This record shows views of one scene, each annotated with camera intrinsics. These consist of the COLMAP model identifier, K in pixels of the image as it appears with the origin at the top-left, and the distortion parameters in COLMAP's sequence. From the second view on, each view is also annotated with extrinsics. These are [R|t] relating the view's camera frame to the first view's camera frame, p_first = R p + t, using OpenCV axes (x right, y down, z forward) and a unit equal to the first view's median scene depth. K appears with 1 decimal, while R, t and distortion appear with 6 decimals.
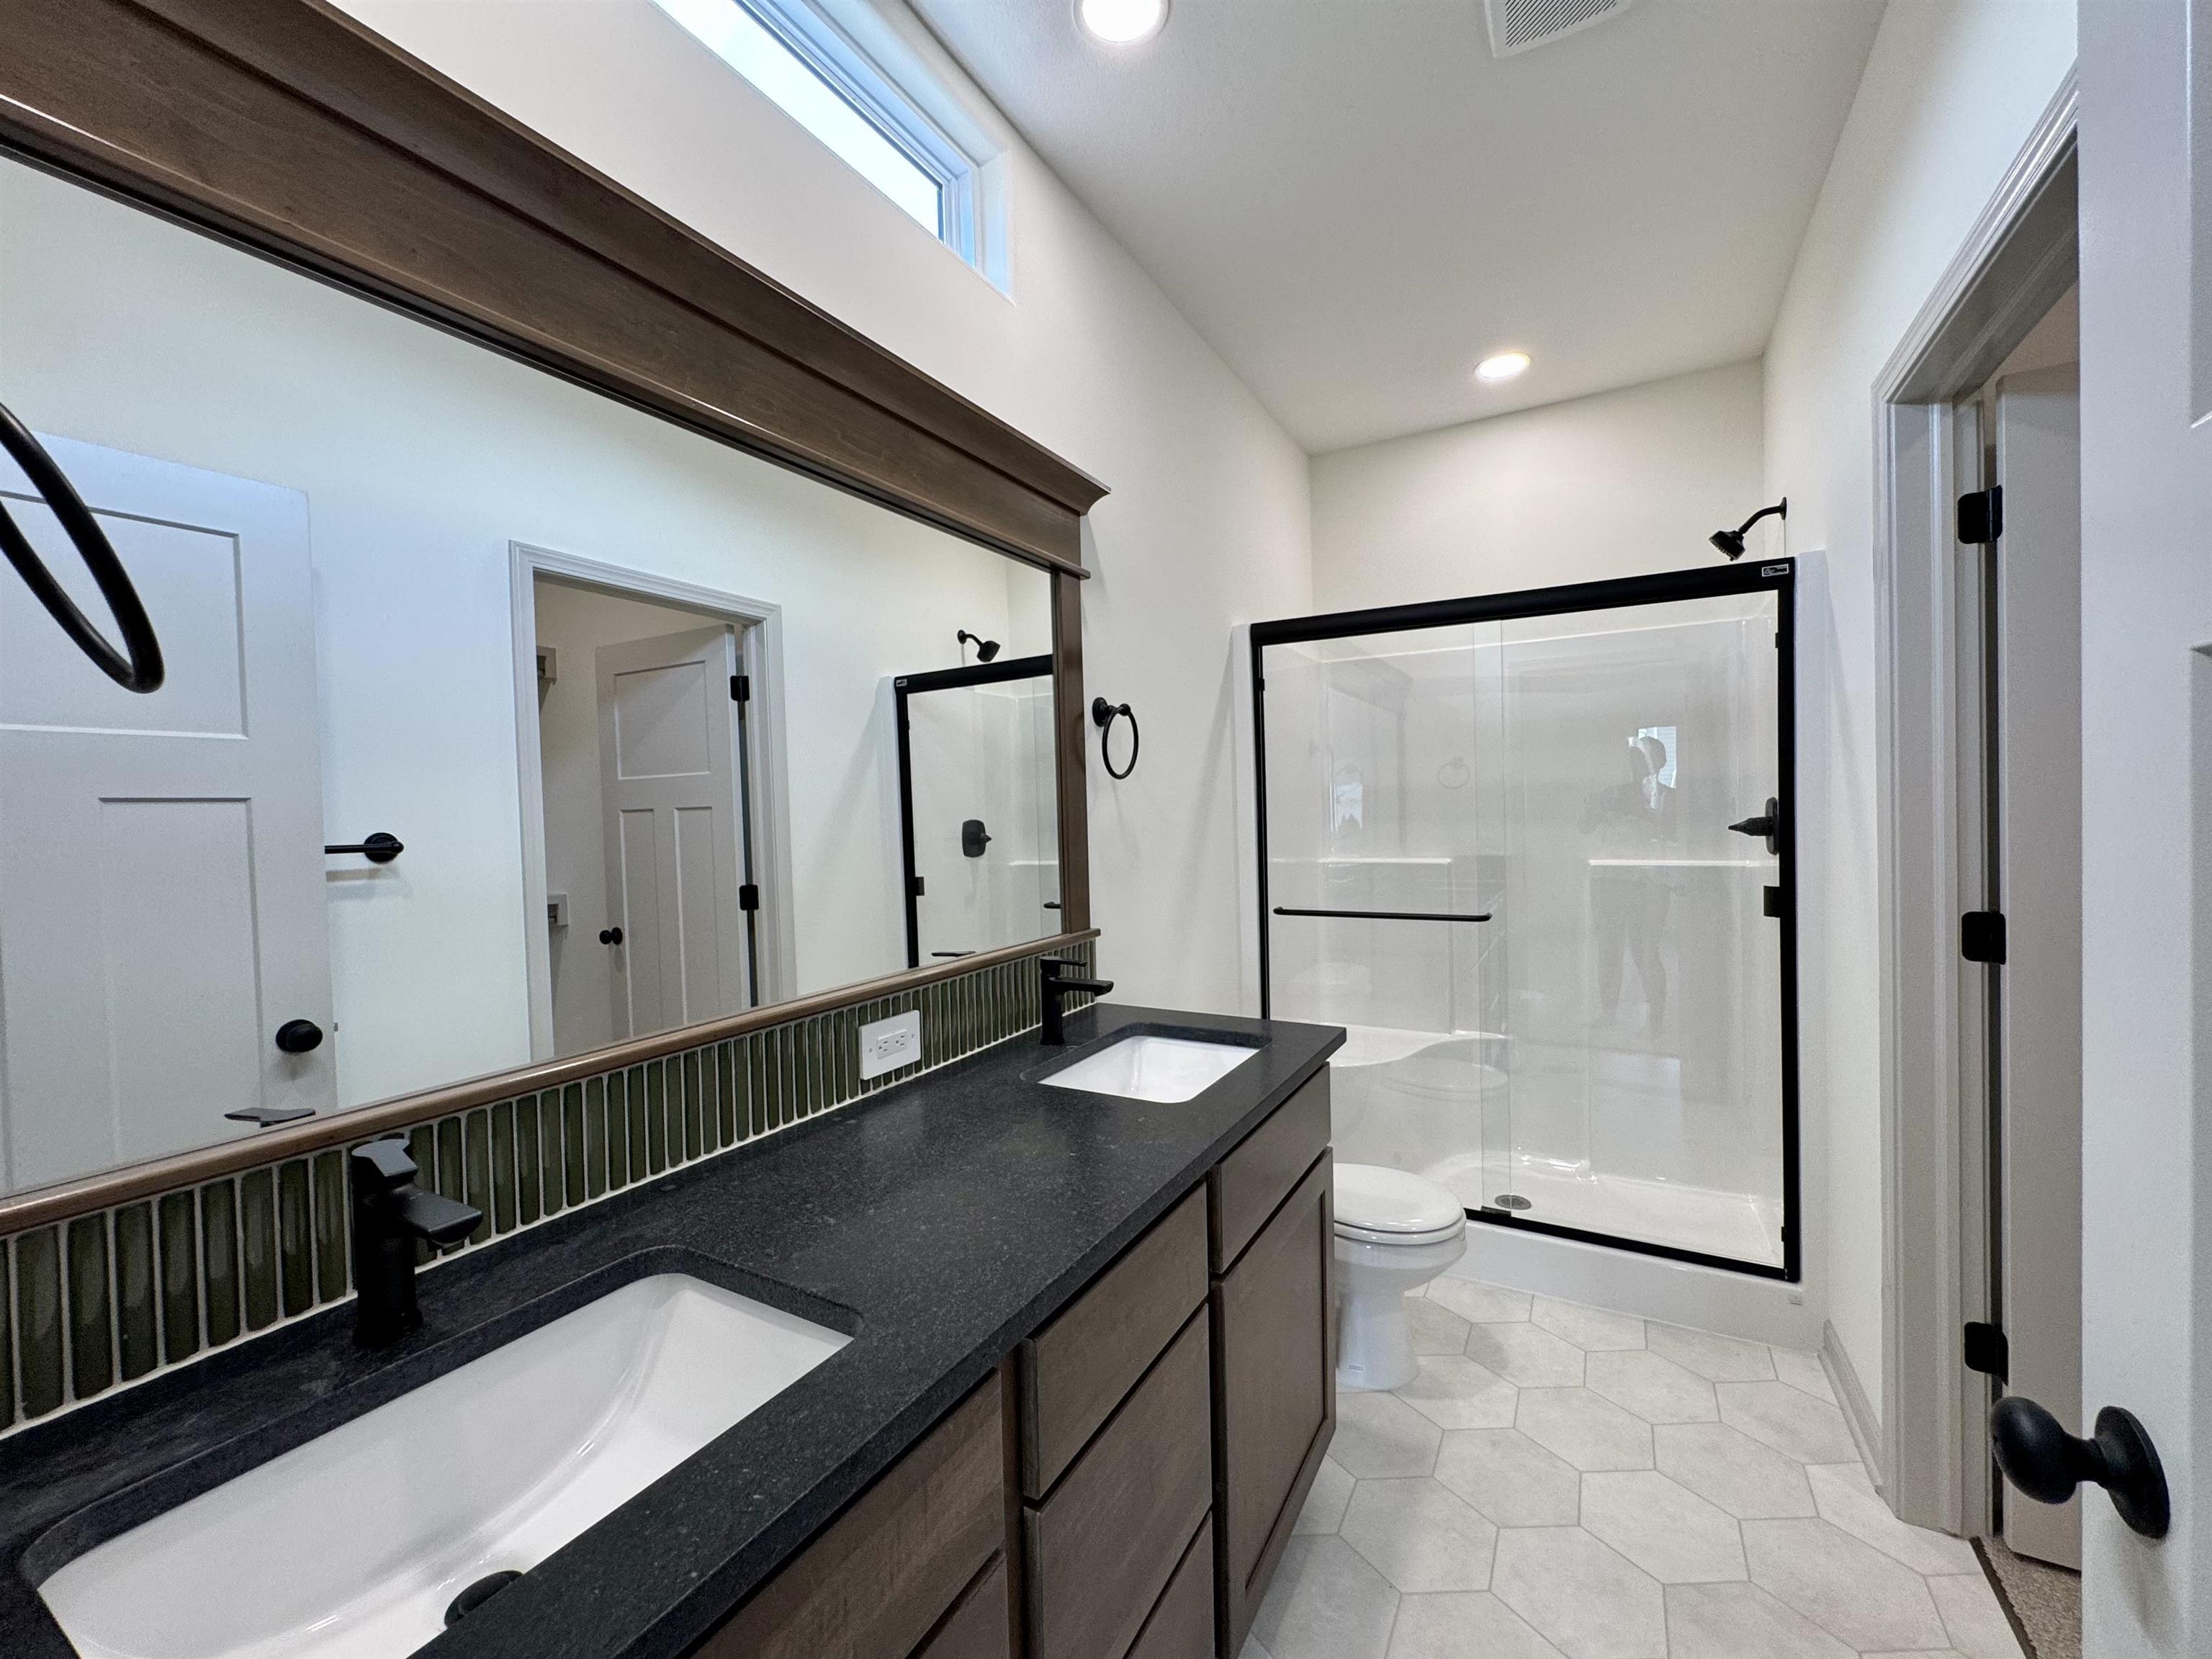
lens RADIAL K [[891.6, 0, 1102.4], [0, 891.6, 830.5], [0, 0, 1]] dist [-0.013021, 0.002723]
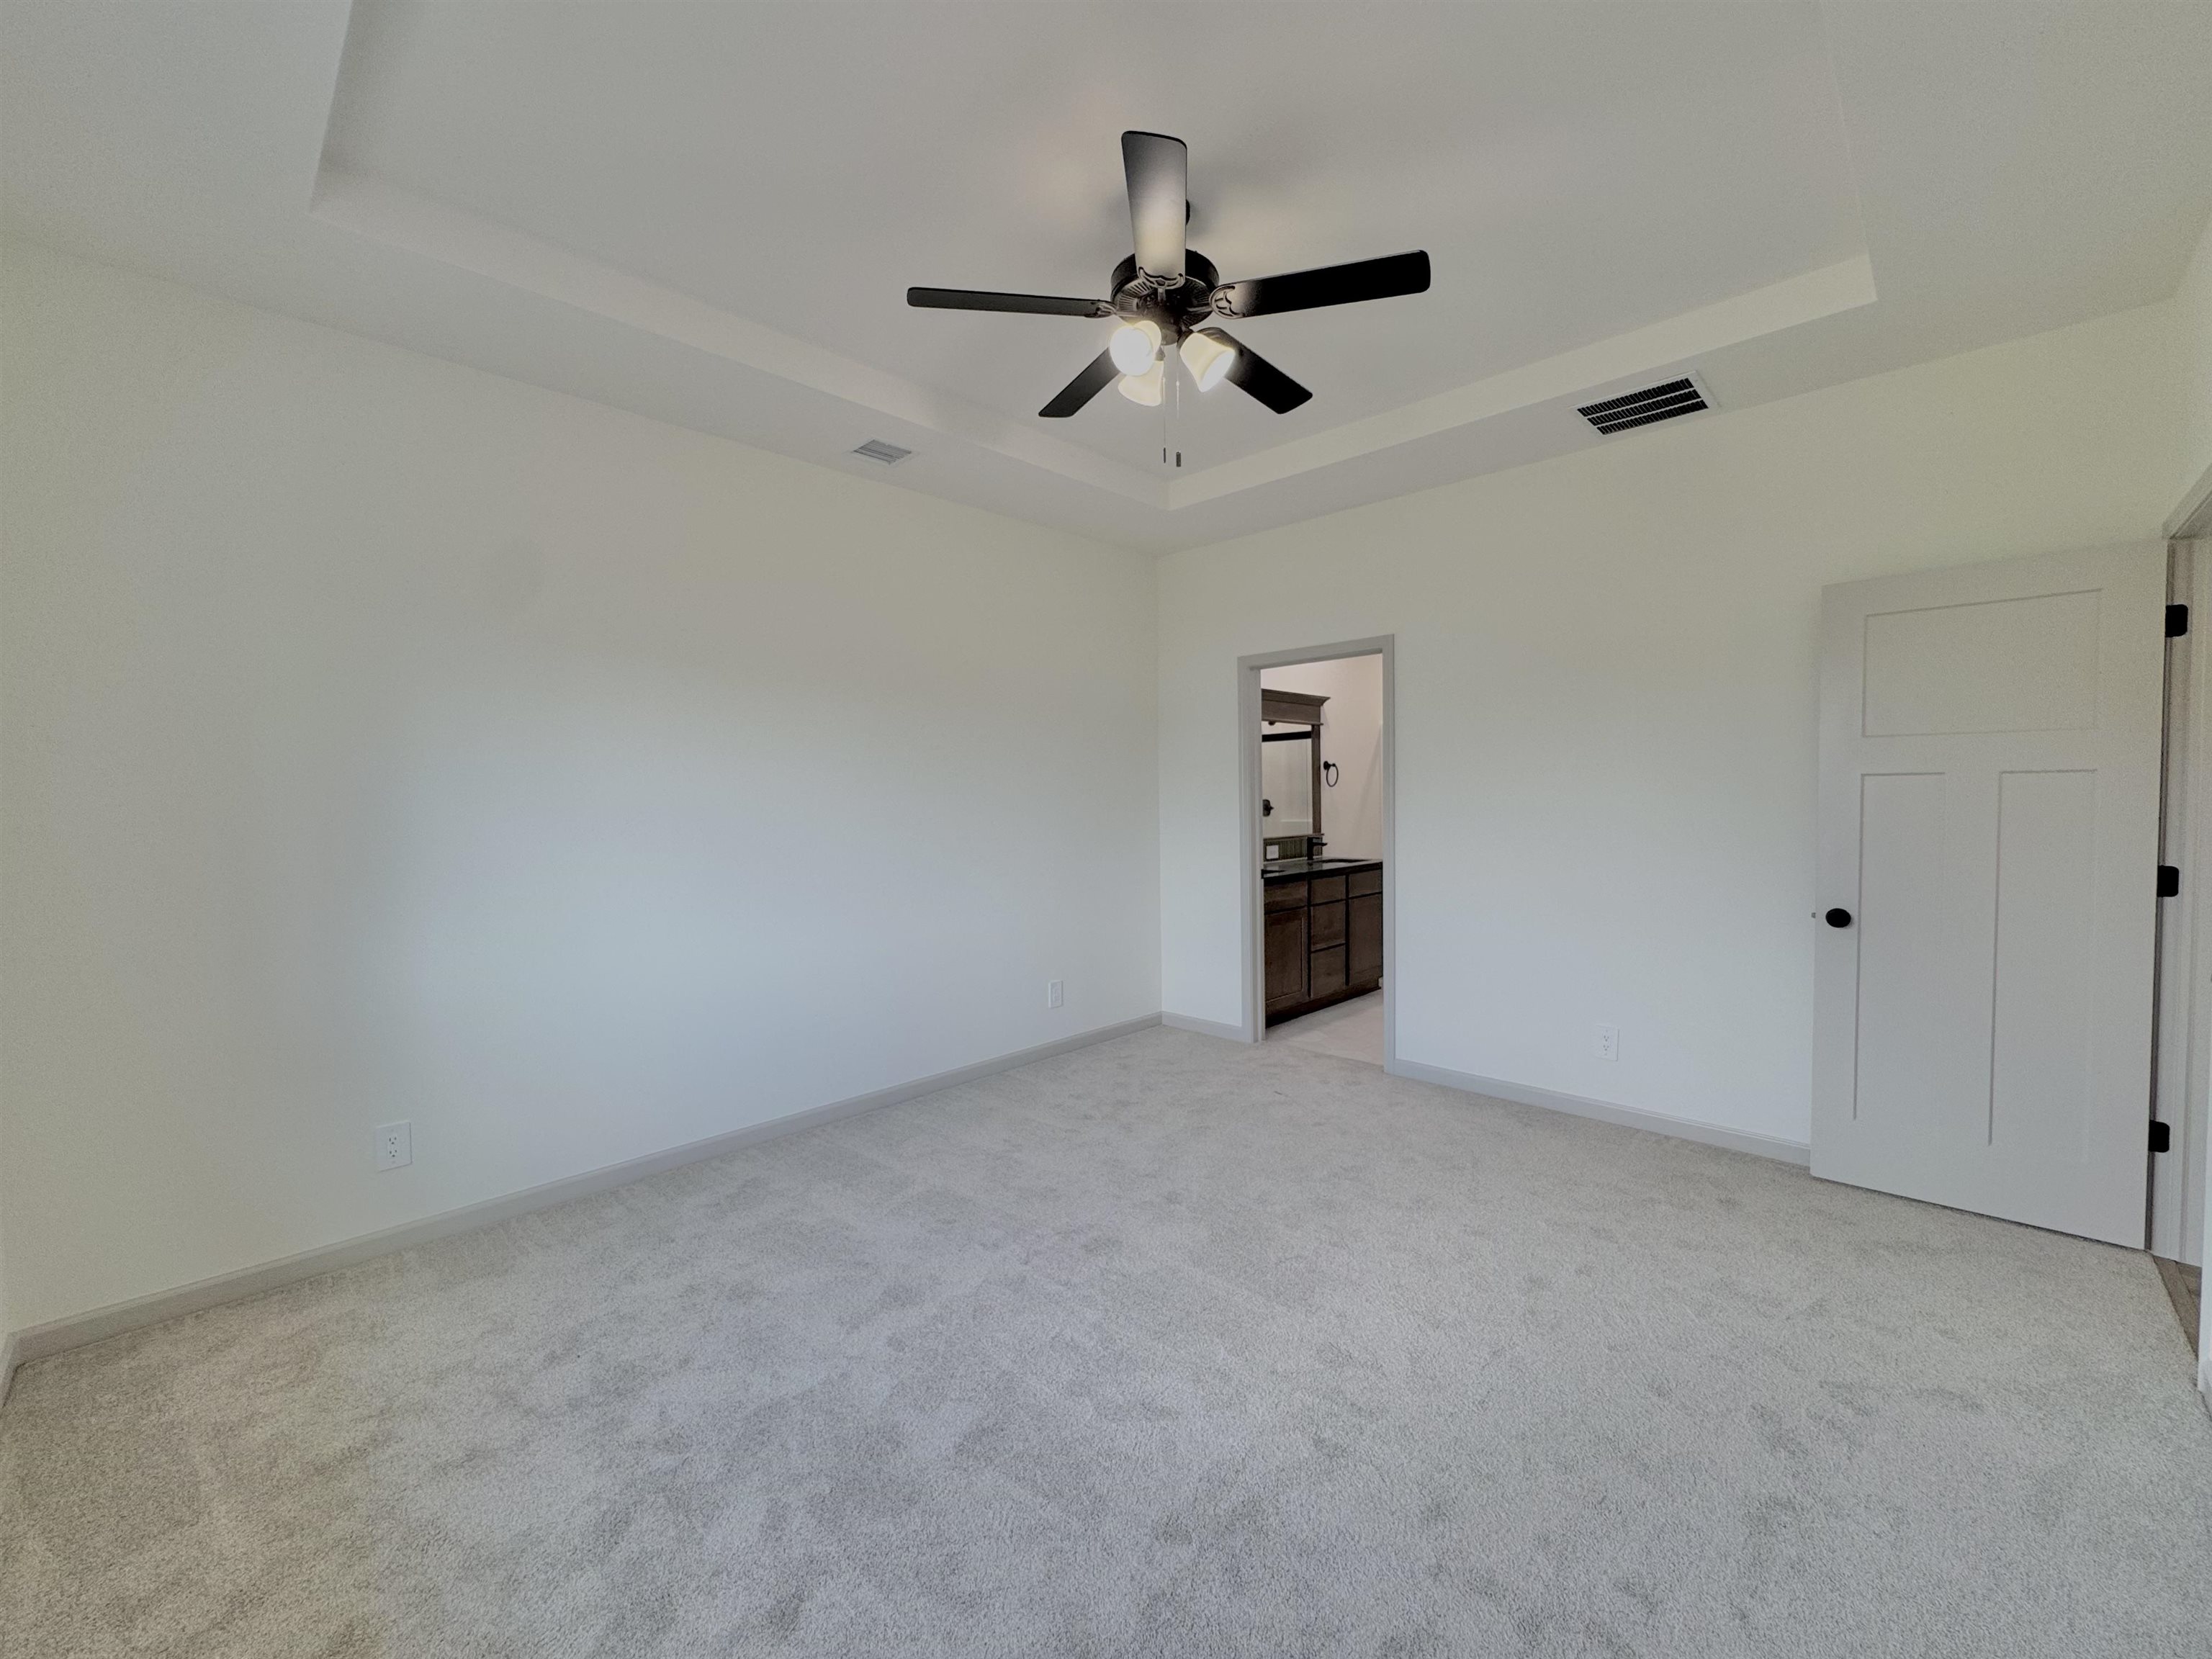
lens RADIAL K [[891.6, 0, 1102.4], [0, 891.6, 830.5], [0, 0, 1]] dist [-0.013021, 0.002723]
pose [[0.966579, 0.017459, -0.255776, 0.044506], [-0.011411, 0.999620, 0.025109, 0.028792], [0.256117, -0.021351, 0.966410, -2.338972]]
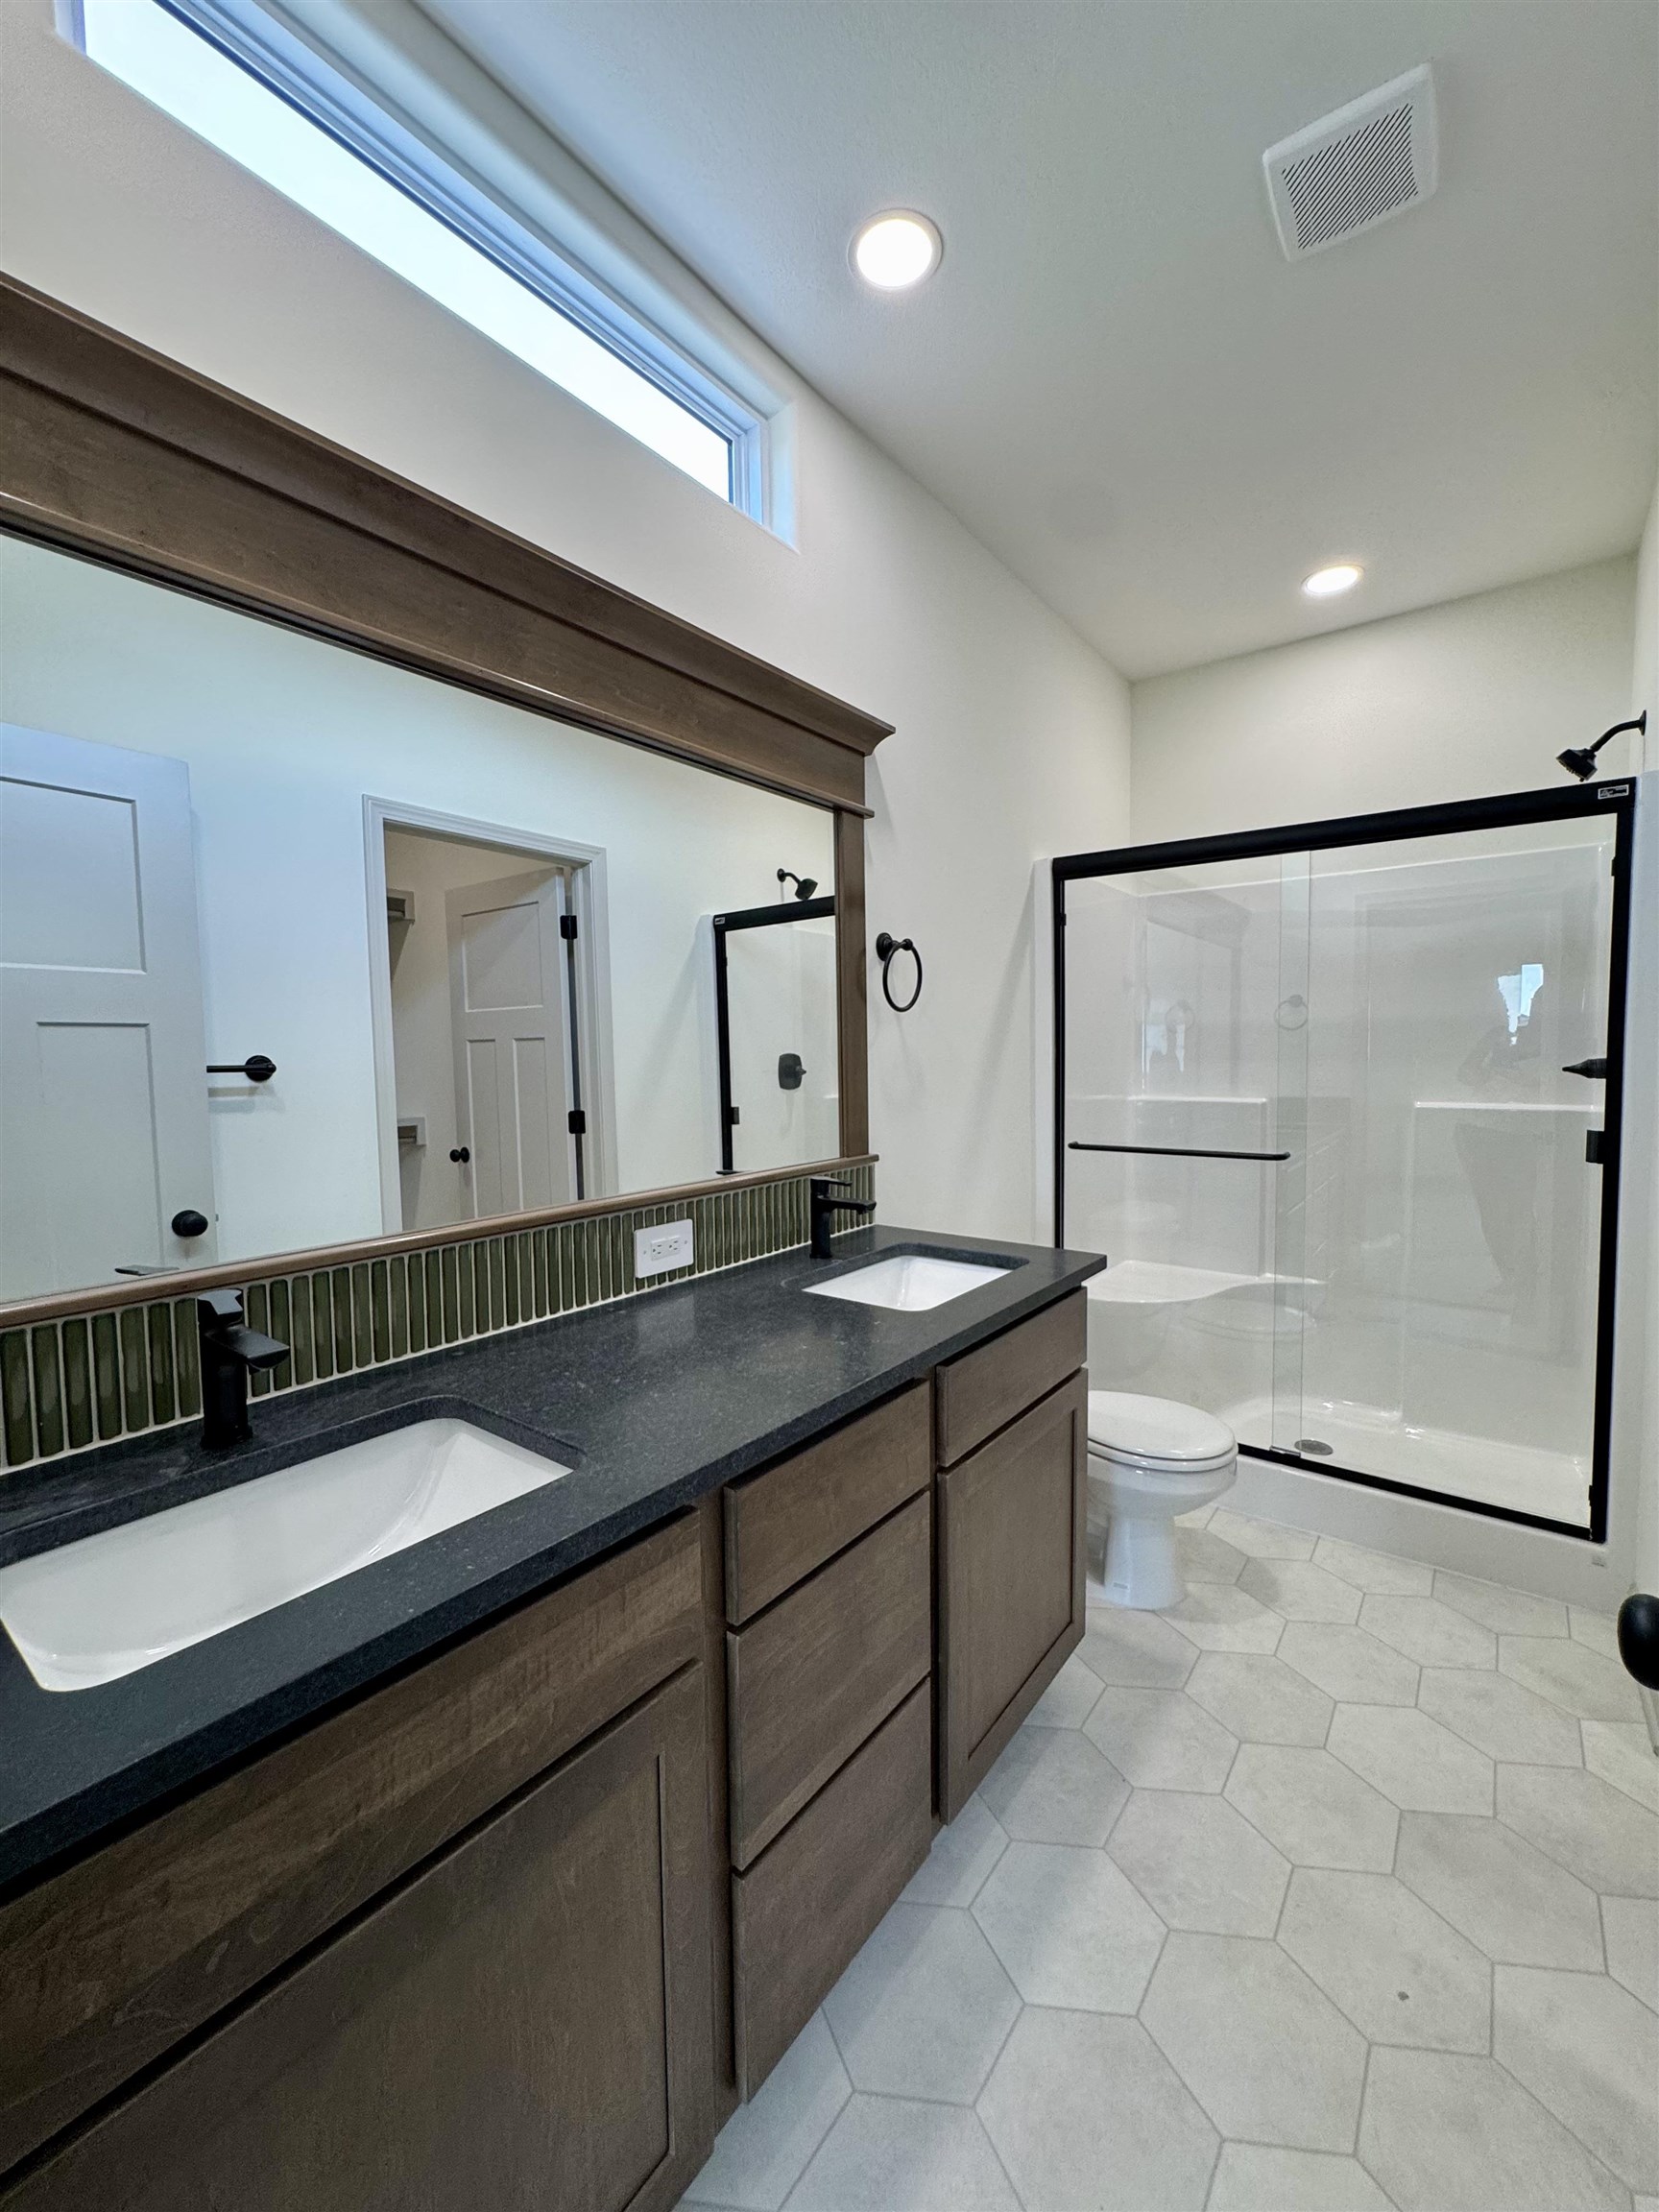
lens RADIAL K [[891.6, 0, 829.5], [0, 891.6, 1106.0], [0, 0, 1]] dist [-0.013021, 0.002723]
pose [[0.990940, 0.019840, -0.132833, 0.078975], [-0.014392, 0.999020, 0.041851, 0.009951], [0.133533, -0.039560, 0.990254, -0.046351]]
